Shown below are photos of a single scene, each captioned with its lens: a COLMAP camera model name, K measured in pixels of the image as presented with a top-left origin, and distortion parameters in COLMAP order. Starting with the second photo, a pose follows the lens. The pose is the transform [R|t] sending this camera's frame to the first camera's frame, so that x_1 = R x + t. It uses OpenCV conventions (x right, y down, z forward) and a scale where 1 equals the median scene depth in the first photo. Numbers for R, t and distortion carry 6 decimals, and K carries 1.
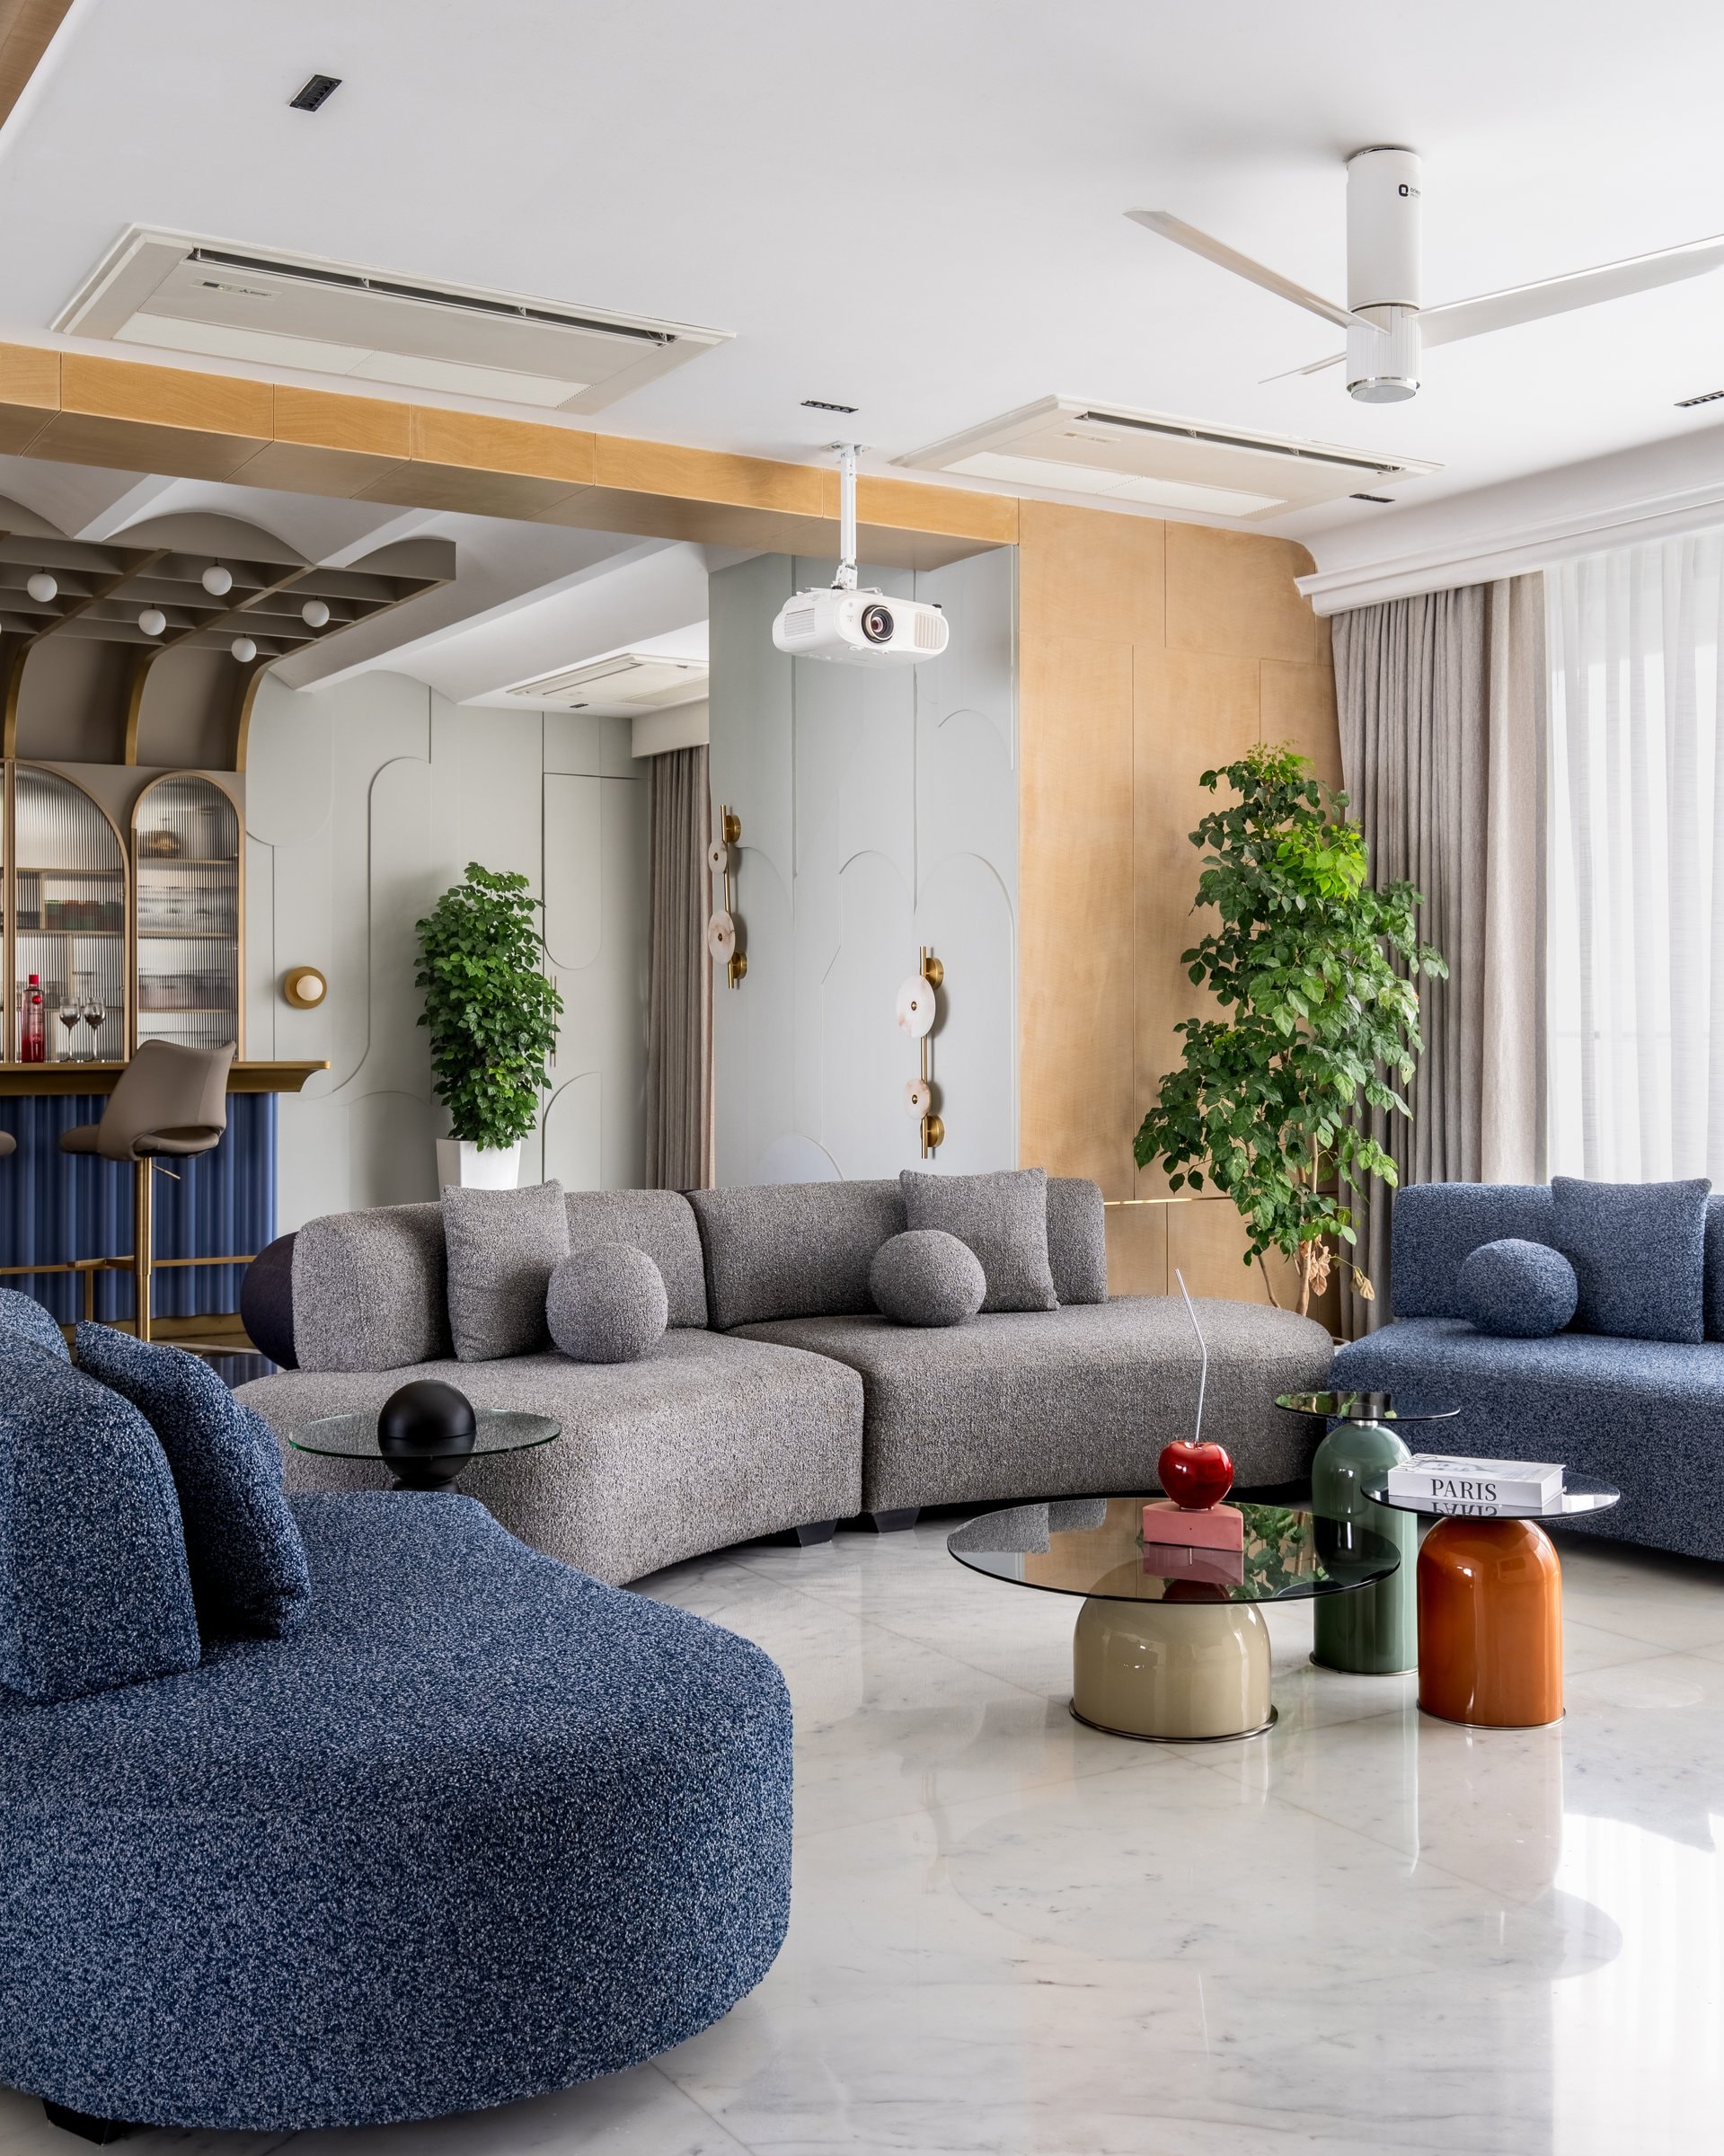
lens RADIAL K [[2260.0, 0, 861.1], [0, 2260.0, 1072.0], [0, 0, 1]] dist [-0.016100, 0.000000]
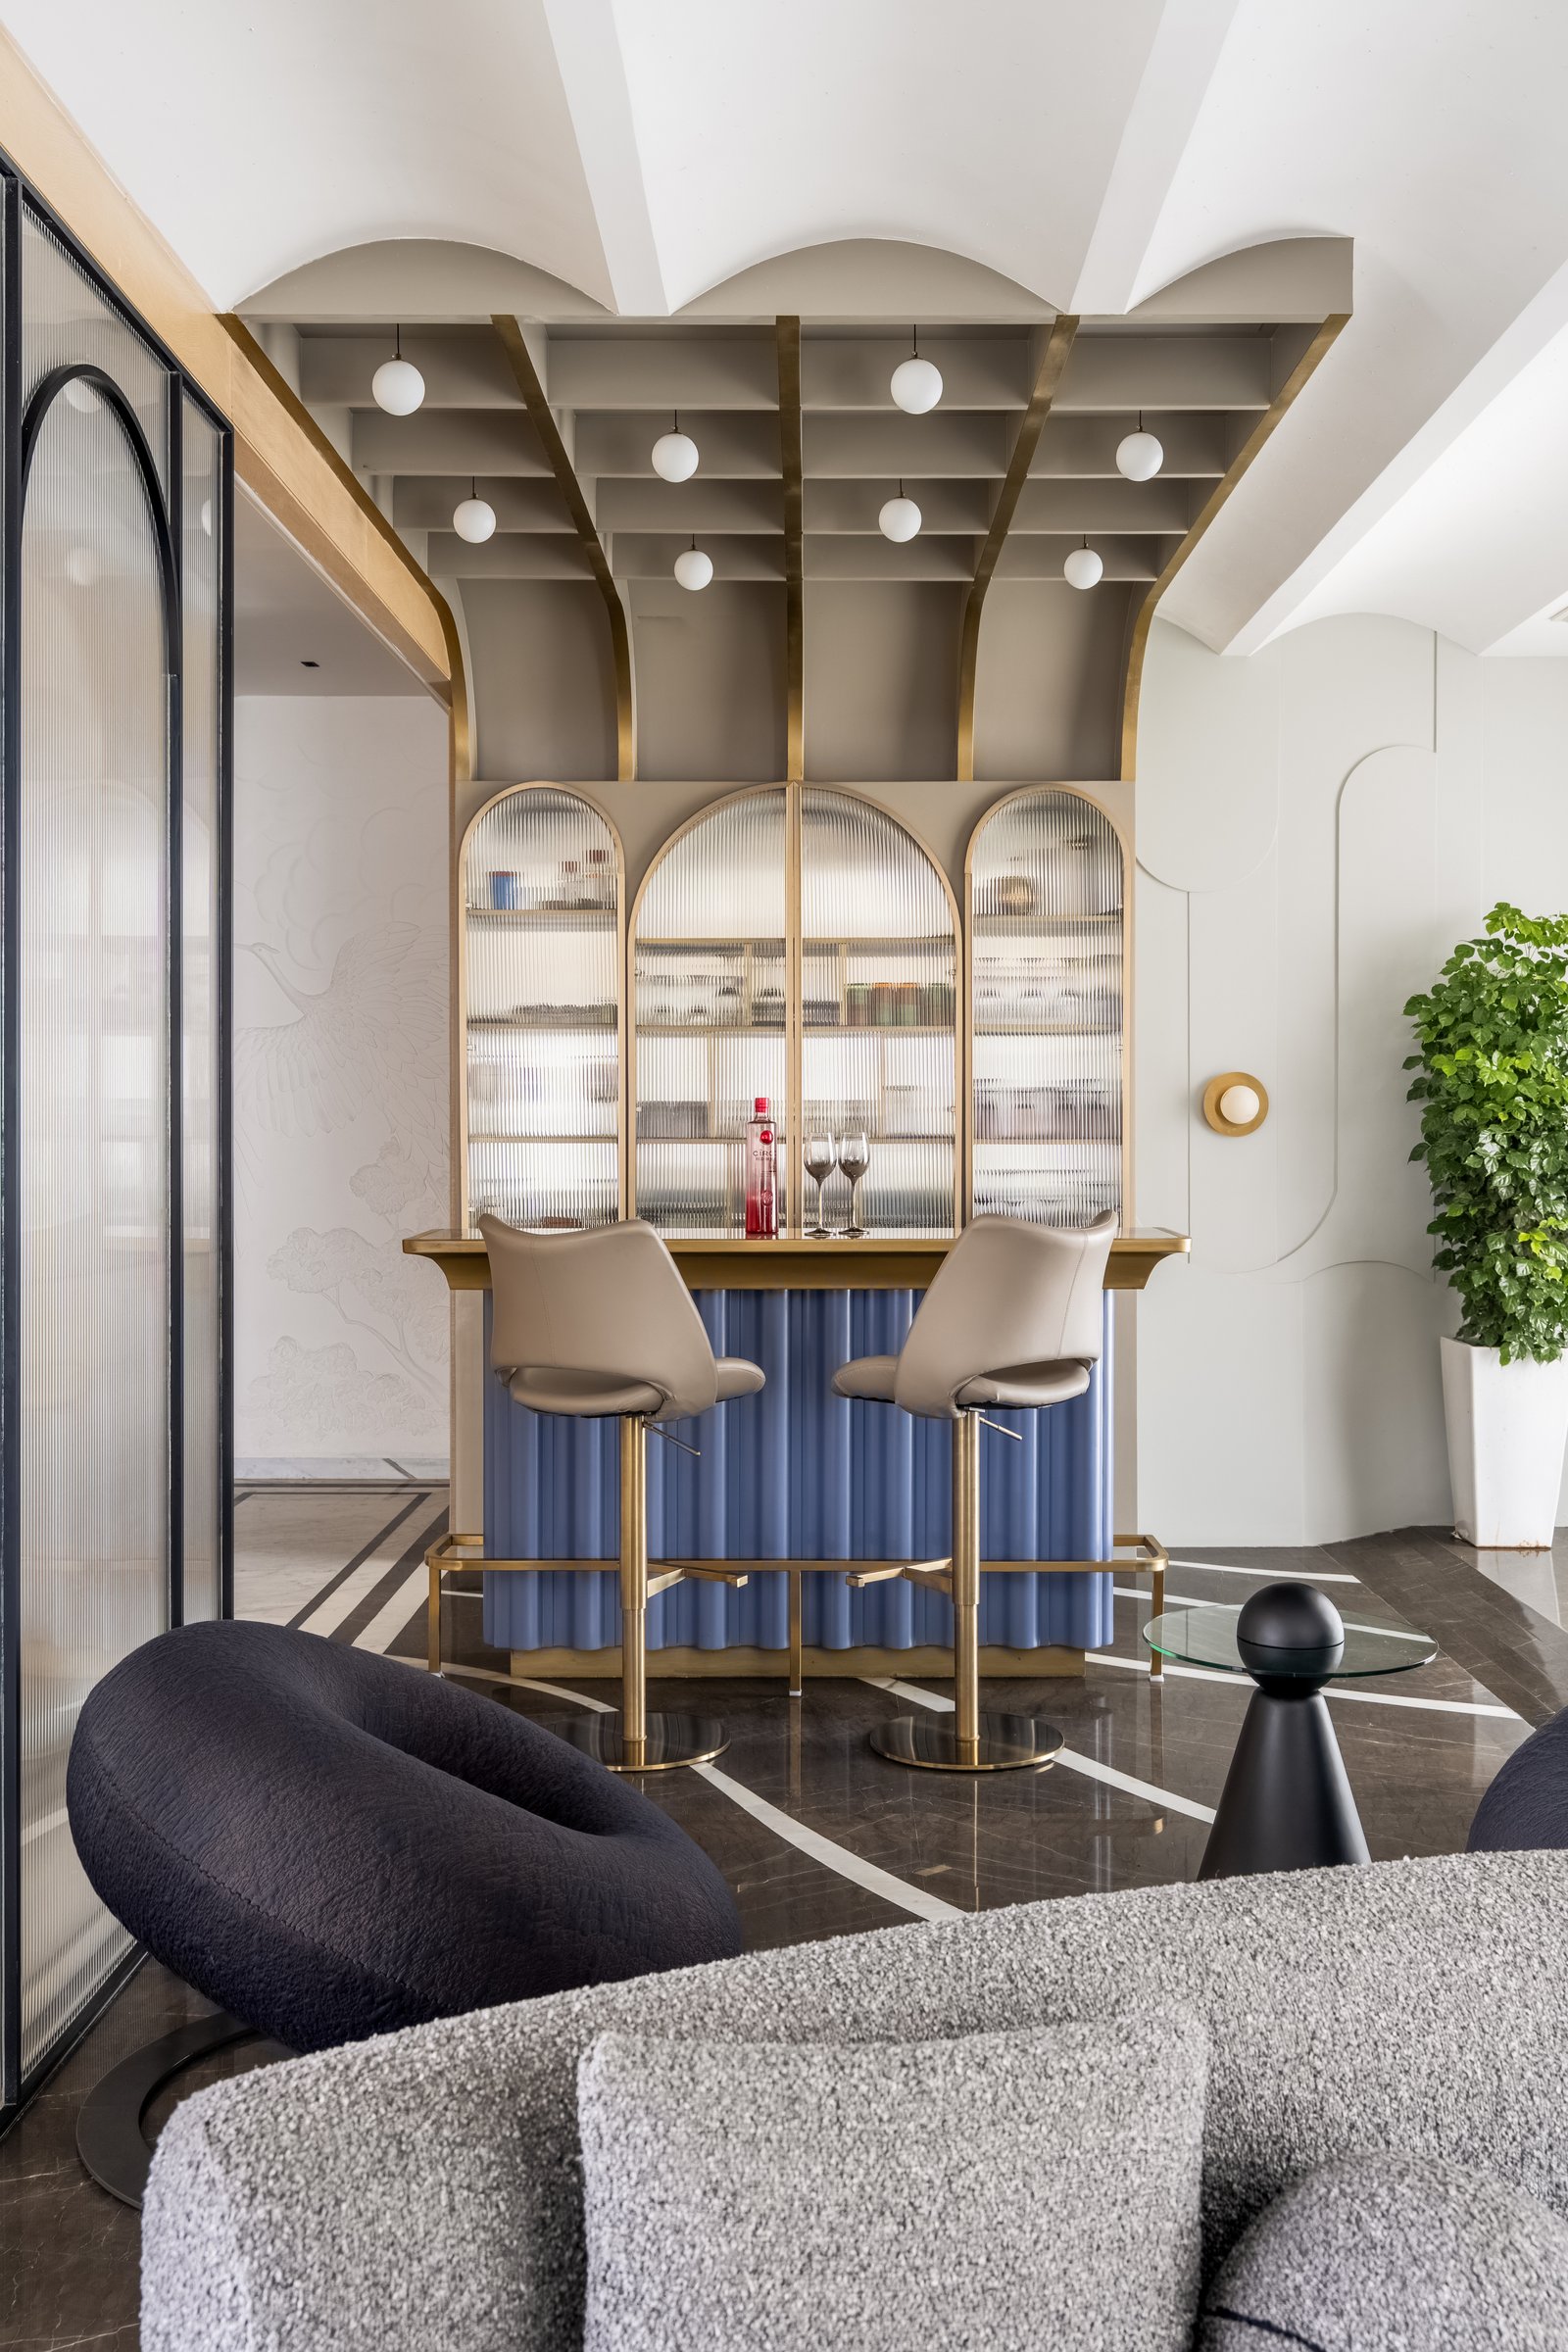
lens RADIAL K [[2079.3, 0, 784.0], [0, 2079.3, 1170.2], [0, 0, 1]] dist [-0.024862, -0.007083]
pose [[0.844791, 0.008936, -0.535022, -0.031646], [-0.006469, 0.999958, 0.006488, -0.021190], [0.535058, -0.002020, 0.844813, 0.415384]]
